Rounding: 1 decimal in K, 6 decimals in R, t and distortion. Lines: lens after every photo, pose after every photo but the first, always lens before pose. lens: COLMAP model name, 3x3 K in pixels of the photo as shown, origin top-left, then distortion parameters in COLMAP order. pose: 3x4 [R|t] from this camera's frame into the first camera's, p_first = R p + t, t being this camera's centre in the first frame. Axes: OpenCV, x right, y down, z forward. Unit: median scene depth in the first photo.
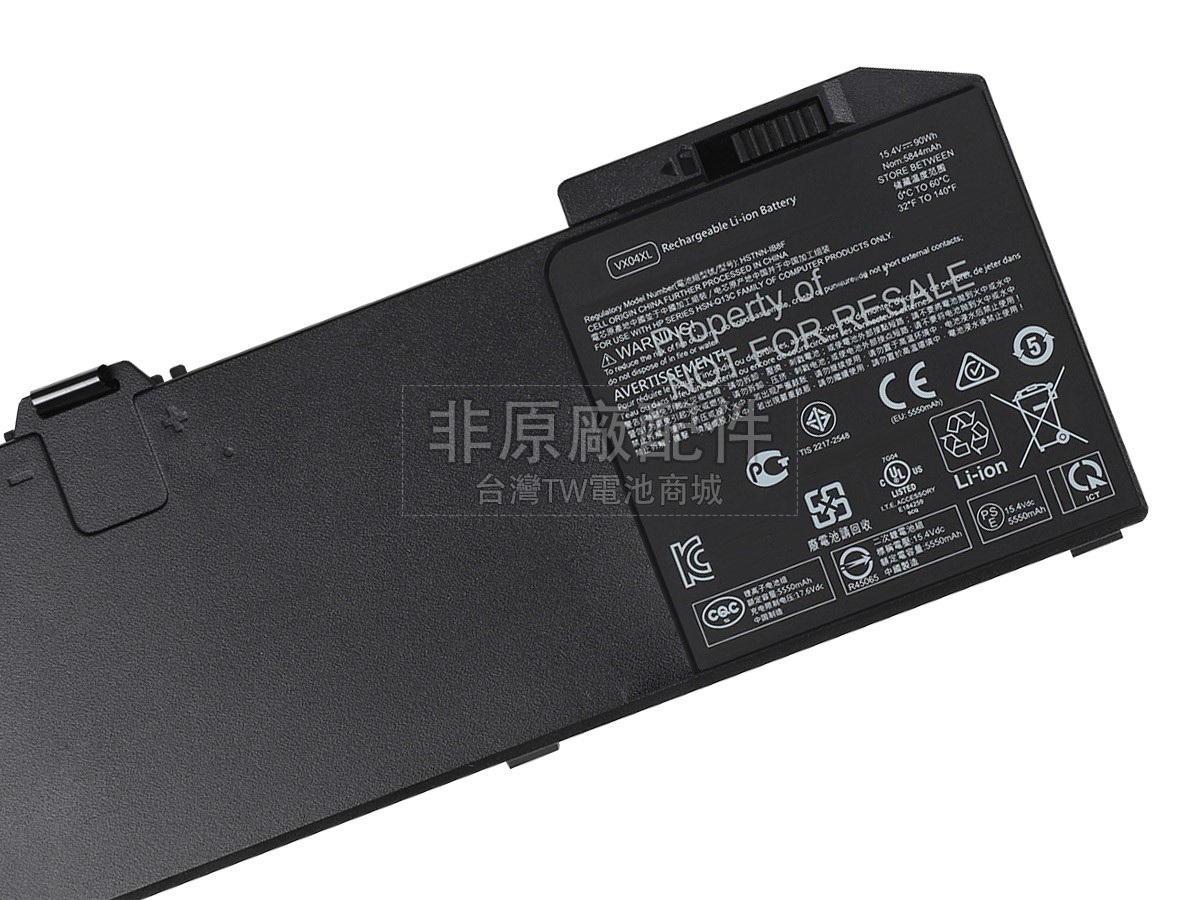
lens RADIAL K [[1685.3, 0, 601.0], [0, 1685.3, 452.5], [0, 0, 1]] dist [0.024843, 0.000000]
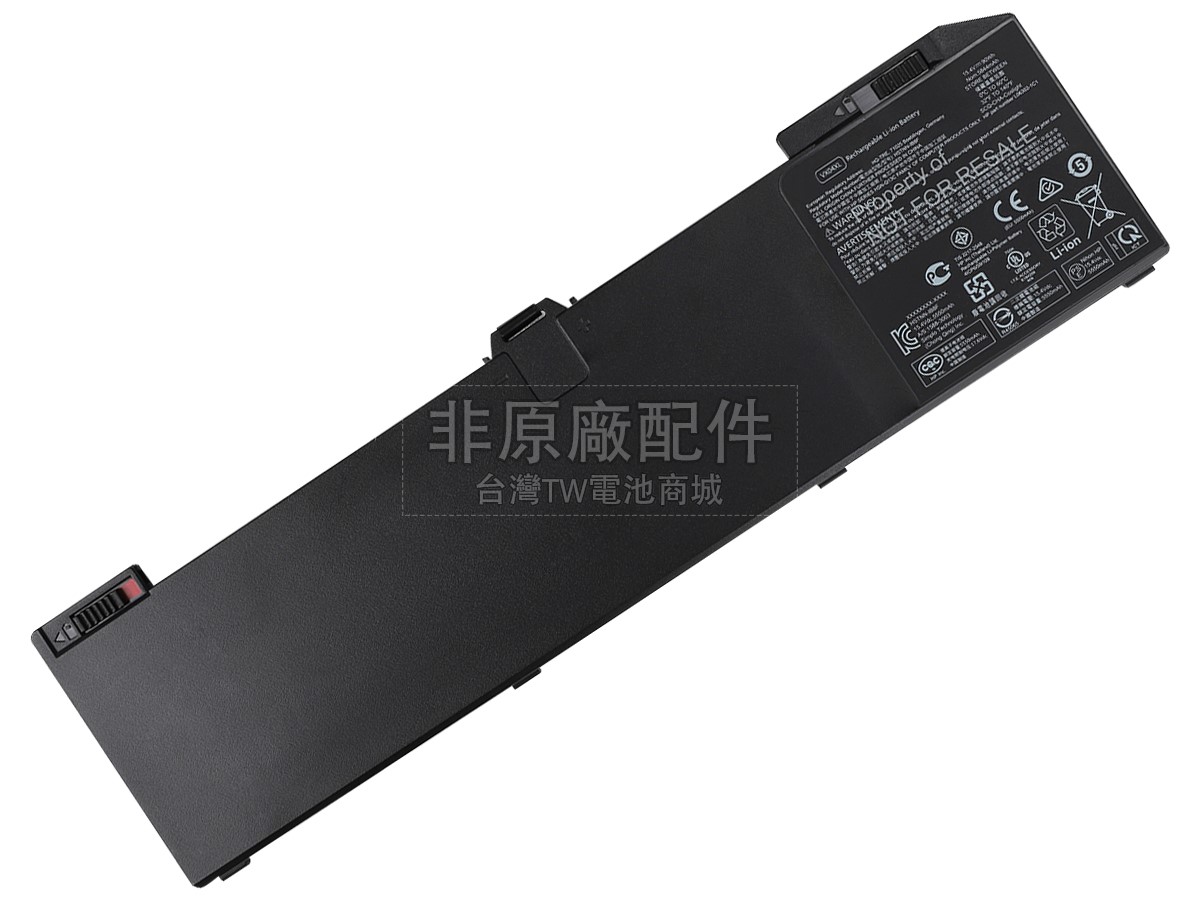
lens RADIAL K [[1184.6, 0, 598.1], [0, 1184.6, 447.3], [0, 0, 1]] dist [-0.000638, 0.000000]
pose [[0.974968, -0.220284, -0.030199, -0.229769], [0.220141, 0.975435, -0.008010, 0.111703], [0.031222, 0.001161, 0.999512, -0.174897]]
